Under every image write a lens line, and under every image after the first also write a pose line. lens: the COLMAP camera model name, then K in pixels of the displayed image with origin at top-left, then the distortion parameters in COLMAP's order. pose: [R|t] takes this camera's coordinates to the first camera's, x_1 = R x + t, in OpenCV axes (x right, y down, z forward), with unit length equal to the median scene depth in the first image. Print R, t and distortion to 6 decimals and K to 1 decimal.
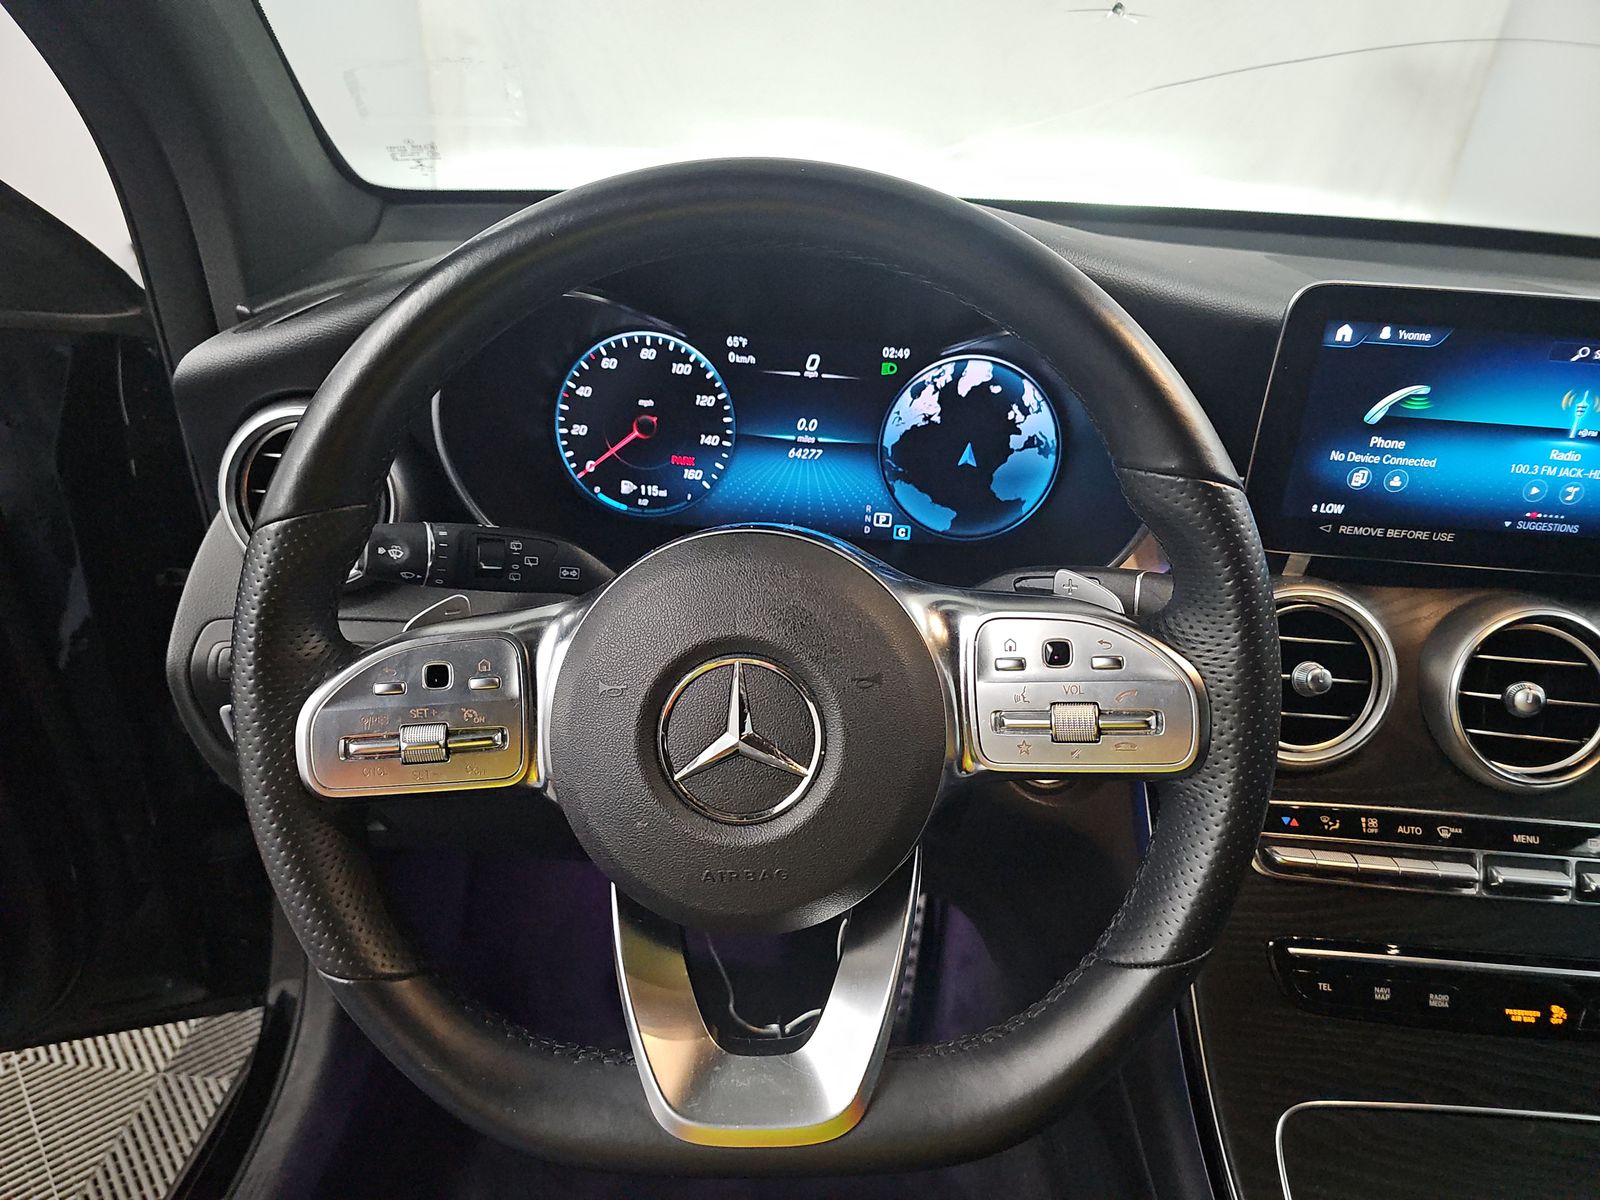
lens RADIAL K [[1068.7, 0, 743.0], [0, 1068.7, 602.7], [0, 0, 1]] dist [-0.004847, -0.036070]
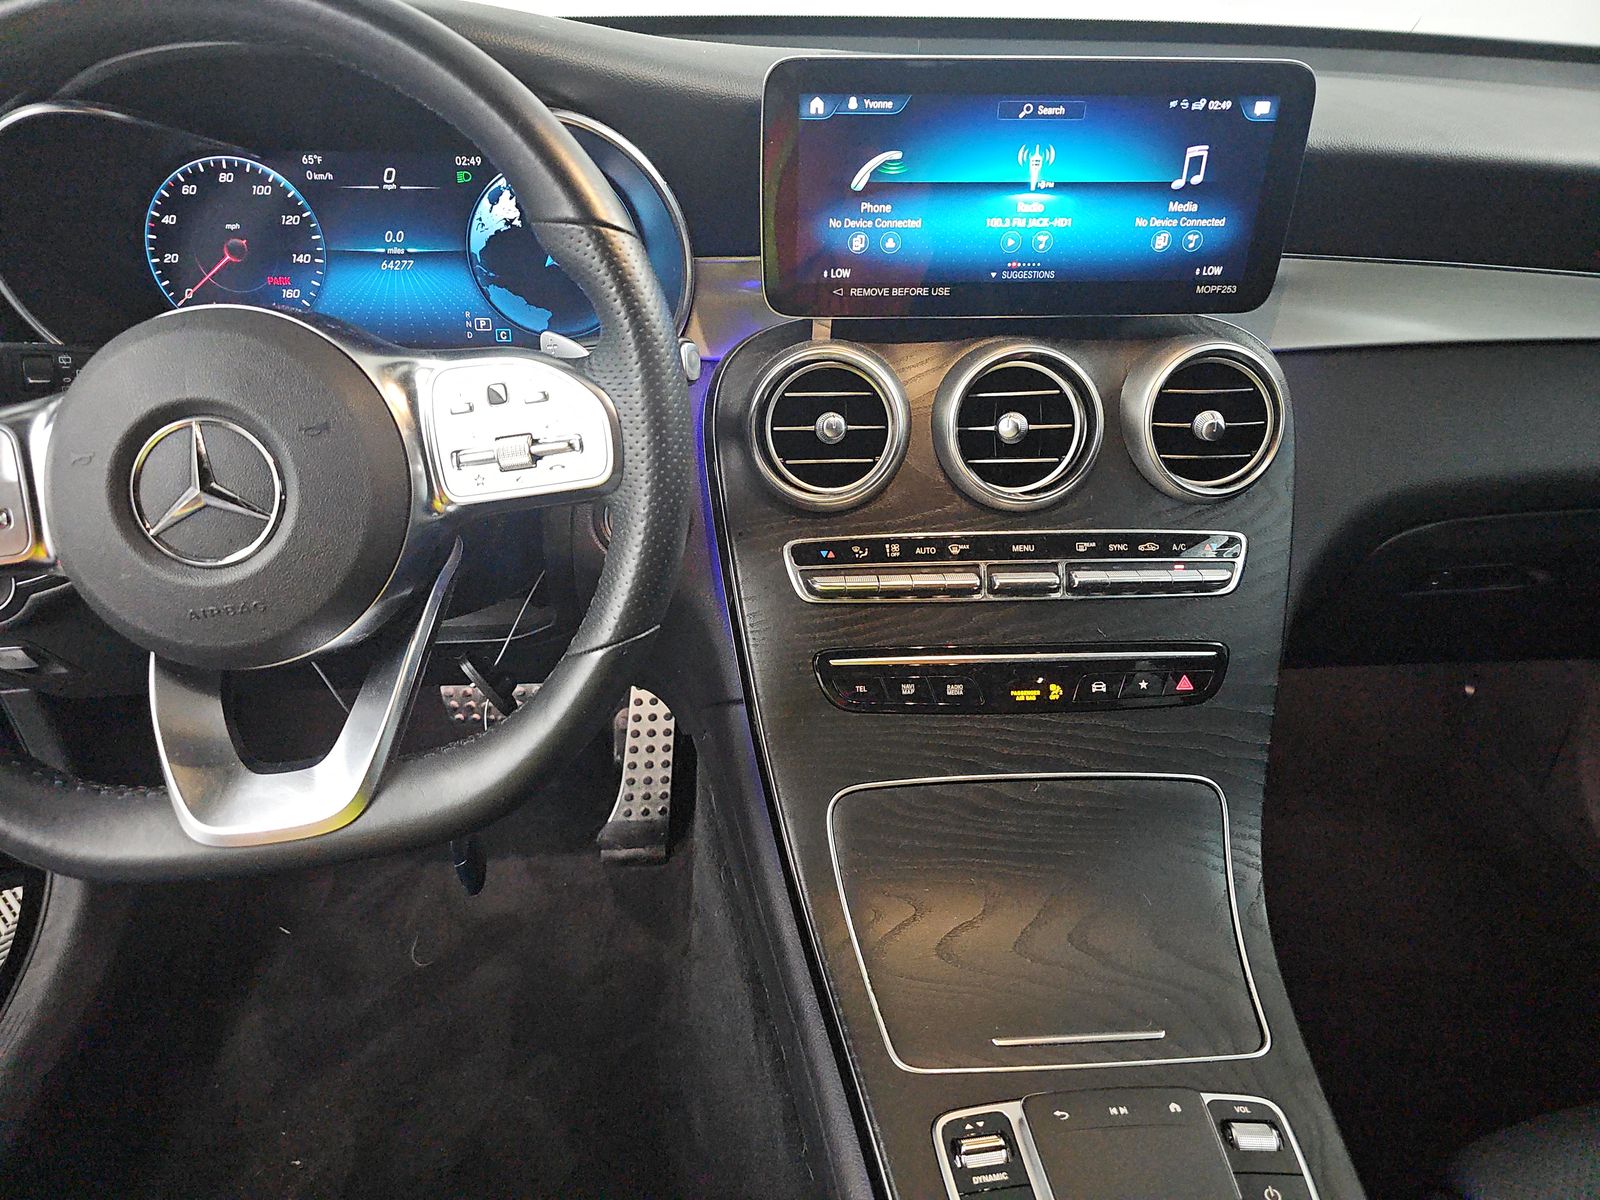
lens RADIAL K [[1068.7, 0, 743.0], [0, 1068.7, 602.7], [0, 0, 1]] dist [-0.004847, -0.036070]
pose [[0.988410, -0.103667, 0.110904, 0.294296], [0.089711, 0.988196, 0.124179, 0.107518], [-0.122468, -0.112790, 0.986043, -0.140290]]
